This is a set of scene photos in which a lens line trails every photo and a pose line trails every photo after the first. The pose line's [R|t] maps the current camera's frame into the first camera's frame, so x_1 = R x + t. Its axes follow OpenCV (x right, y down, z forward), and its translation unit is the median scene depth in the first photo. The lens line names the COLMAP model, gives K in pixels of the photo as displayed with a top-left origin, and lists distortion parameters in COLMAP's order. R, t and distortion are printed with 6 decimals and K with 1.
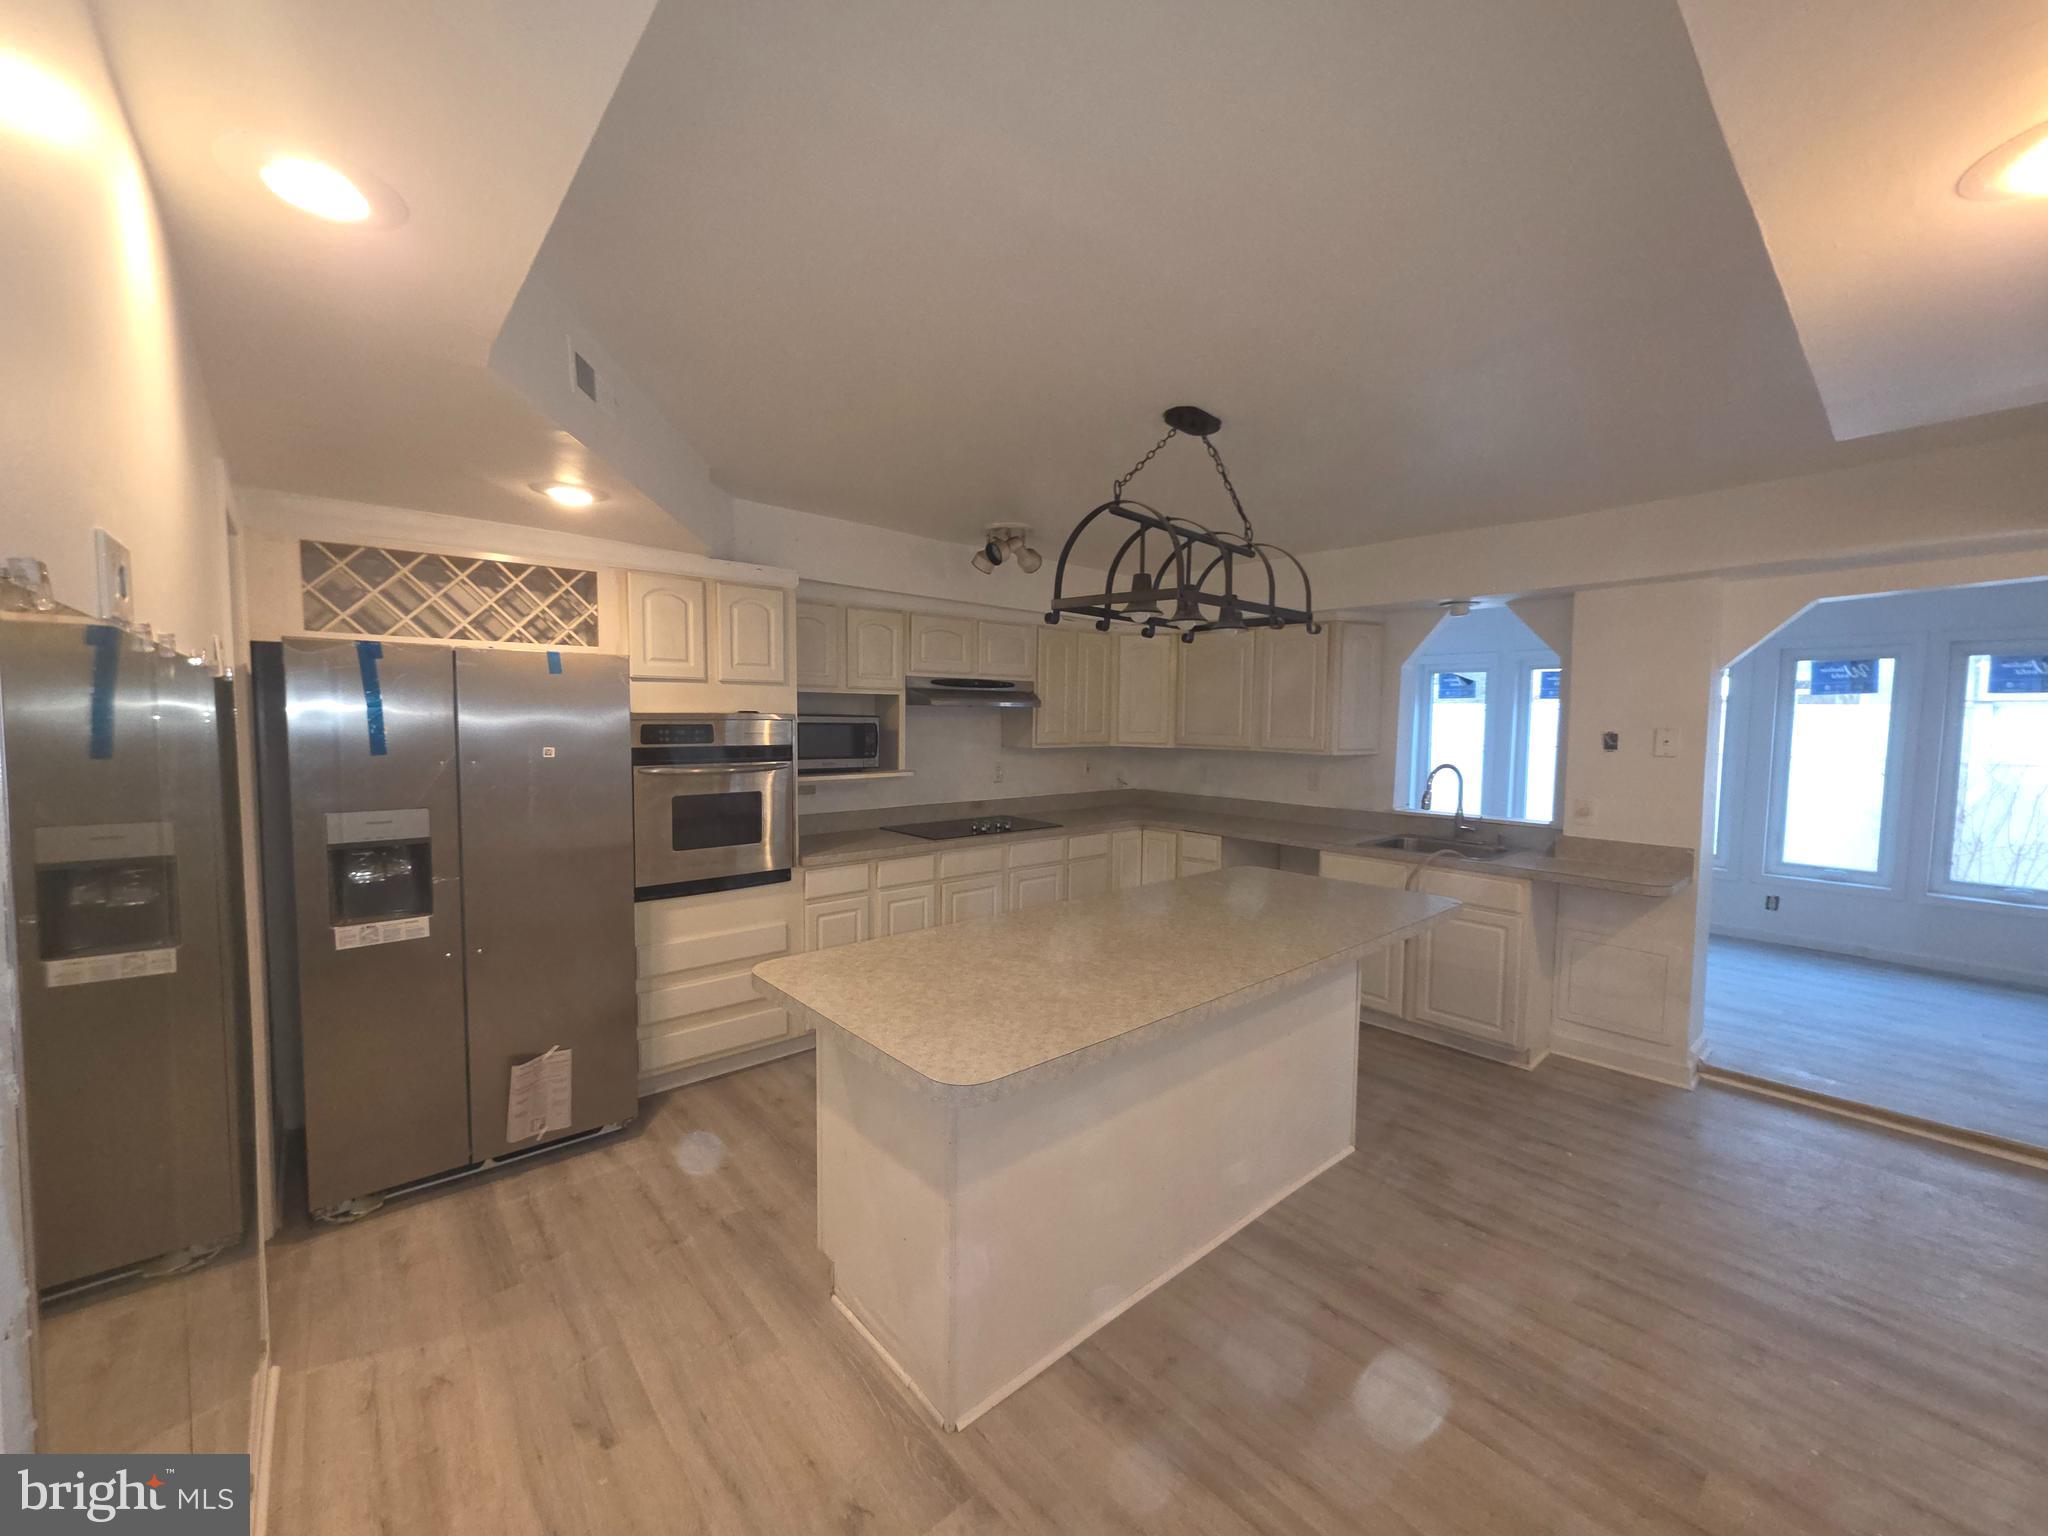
lens RADIAL K [[806.8, 0, 1019.7], [0, 806.8, 766.3], [0, 0, 1]] dist [-0.000480, 0.000307]
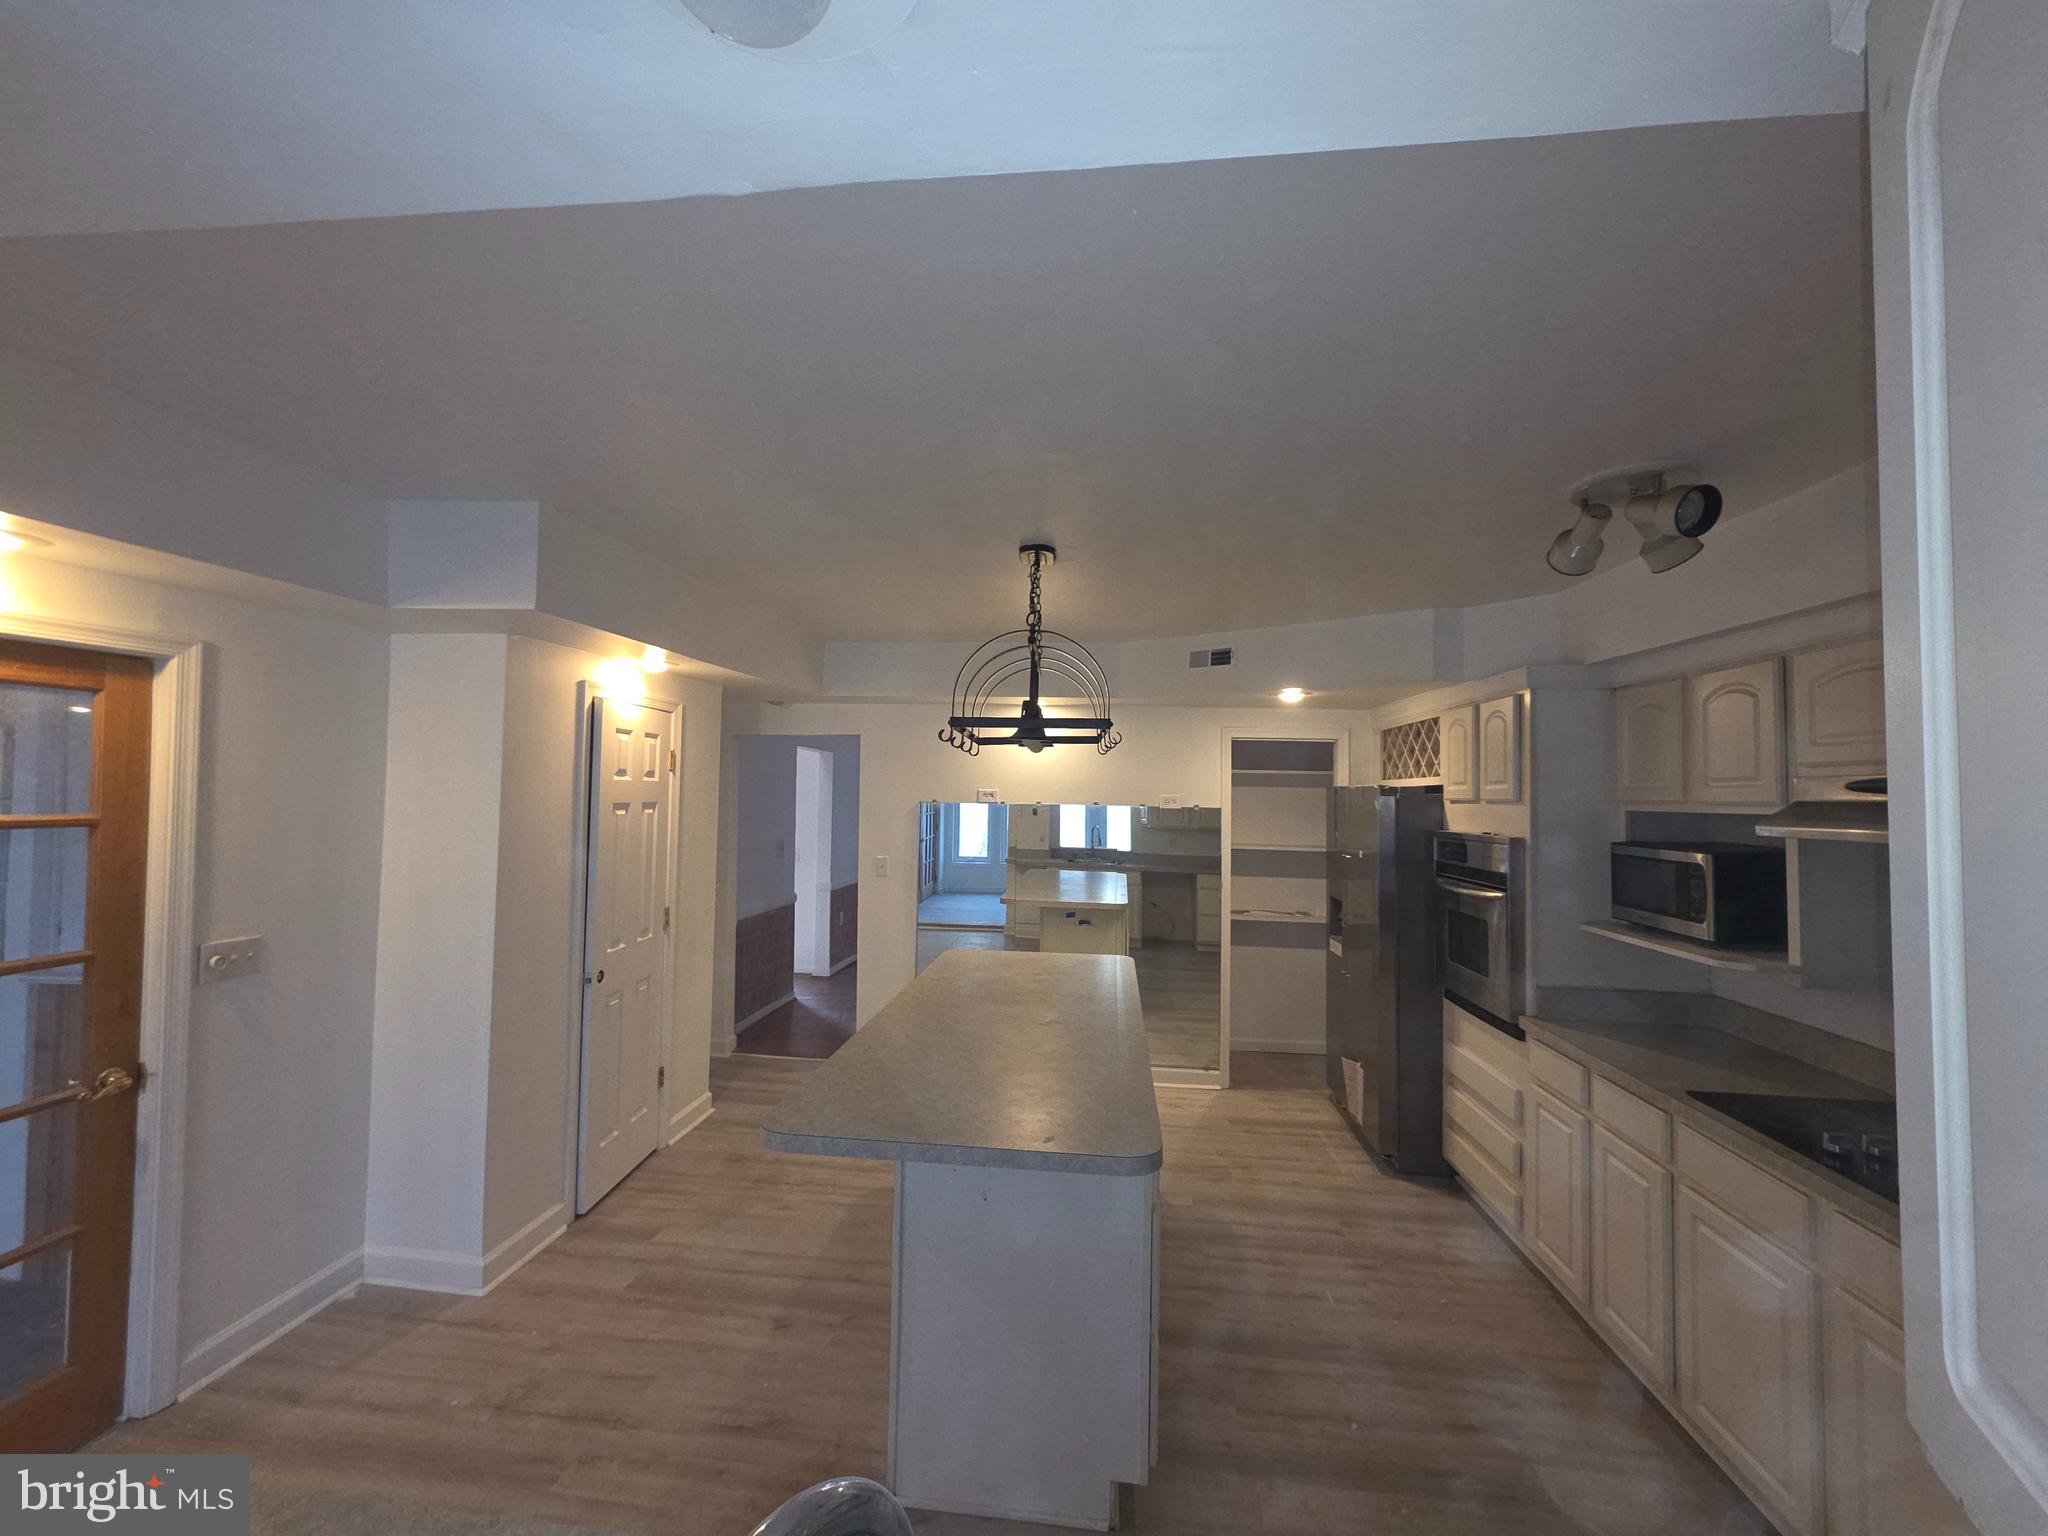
lens RADIAL K [[806.8, 0, 1019.7], [0, 806.8, 766.3], [0, 0, 1]] dist [-0.000480, 0.000307]
pose [[-0.733726, -0.046444, -0.677857, 0.869375], [-0.066813, 0.997758, 0.003957, -0.140283], [0.676153, 0.048192, -0.735184, 1.644029]]
